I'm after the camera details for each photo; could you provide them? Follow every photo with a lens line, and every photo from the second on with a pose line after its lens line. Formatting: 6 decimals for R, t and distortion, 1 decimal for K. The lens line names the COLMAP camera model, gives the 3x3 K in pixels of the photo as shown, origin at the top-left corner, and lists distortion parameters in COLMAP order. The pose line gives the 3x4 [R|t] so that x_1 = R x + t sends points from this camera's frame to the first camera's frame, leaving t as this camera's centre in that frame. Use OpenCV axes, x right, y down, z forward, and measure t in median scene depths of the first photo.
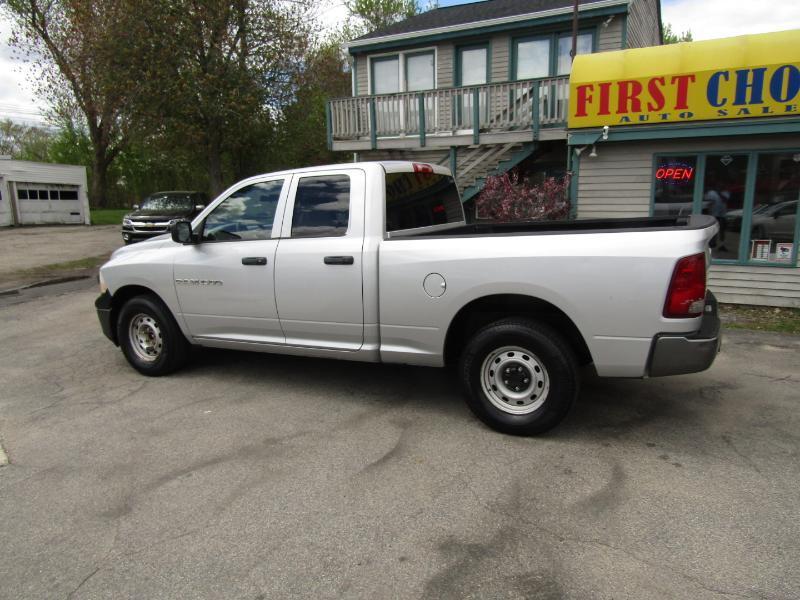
lens RADIAL K [[564.1, 0, 397.4], [0, 564.1, 296.8], [0, 0, 1]] dist [-0.011708, -0.003091]
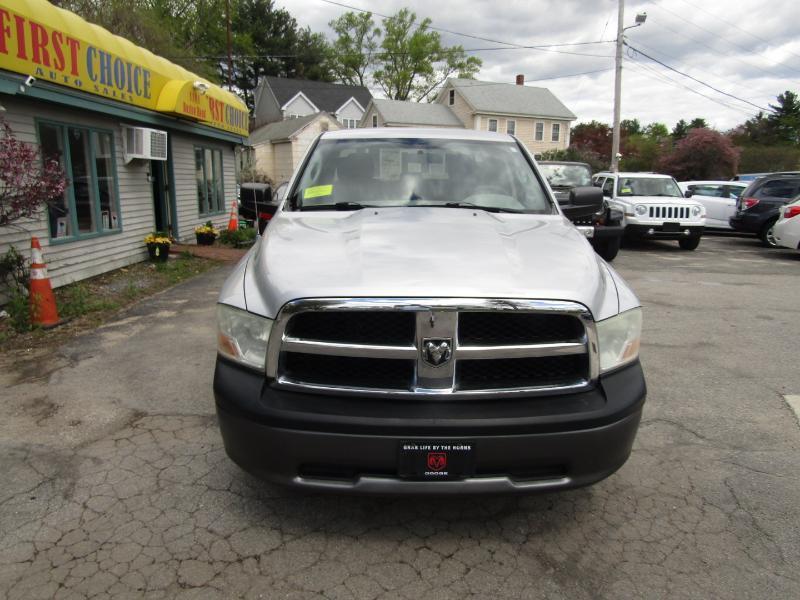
lens RADIAL K [[563.3, 0, 400.0], [0, 563.3, 300.0], [0, 0, 1]] dist [-0.012974, -0.001442]
pose [[-0.476043, -0.175908, 0.861649, -0.650975], [0.154458, 0.947836, 0.278838, -0.163090], [-0.865751, 0.265827, -0.424041, 1.075254]]
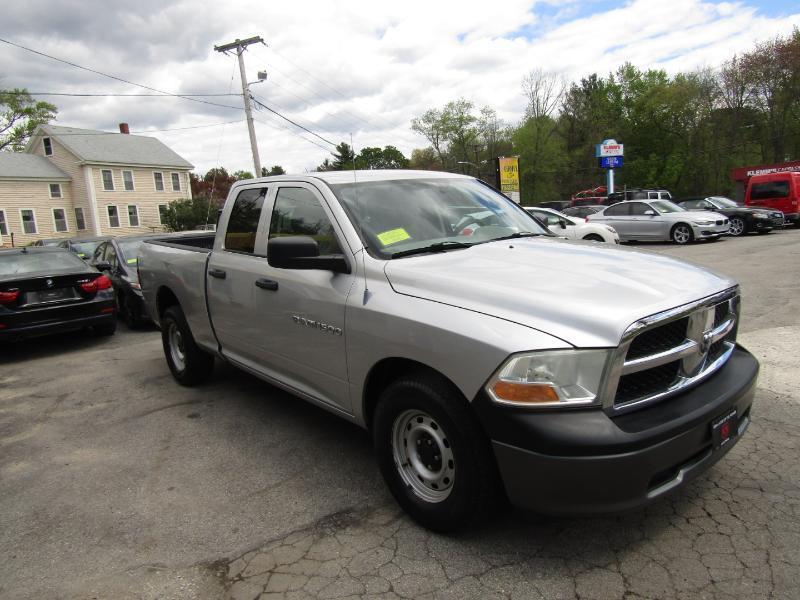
lens RADIAL K [[561.8, 0, 400.0], [0, 561.8, 300.0], [0, 0, 1]] dist [-0.007794, -0.002673]
pose [[-0.921925, 0.021631, 0.386764, -0.360285], [0.151054, 0.939474, 0.307523, -0.218227], [-0.356703, 0.341936, -0.869392, 1.317561]]
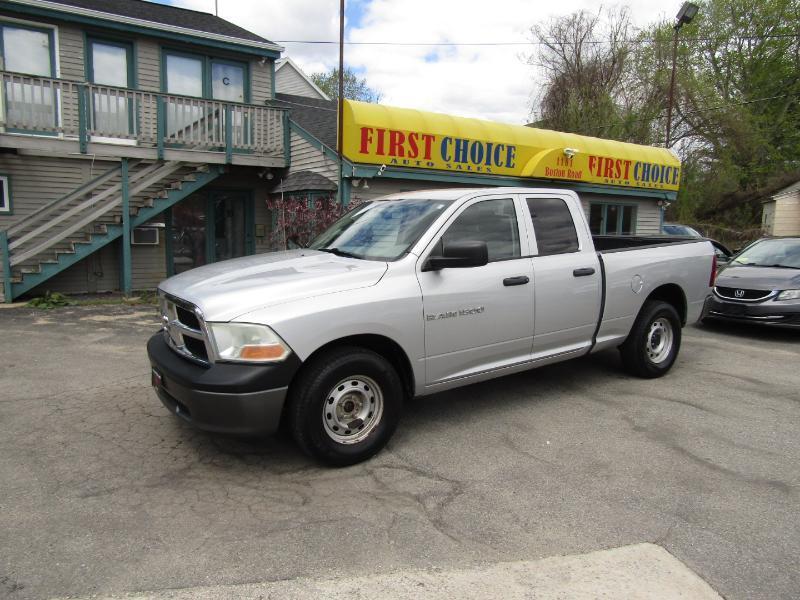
lens RADIAL K [[563.3, 0, 400.0], [0, 563.3, 300.0], [0, 0, 1]] dist [-0.012974, -0.001442]
pose [[0.470446, -0.096057, 0.877185, -0.780910], [0.134196, 0.990284, 0.036470, -0.060533], [-0.872165, 0.100557, 0.478766, 0.464918]]
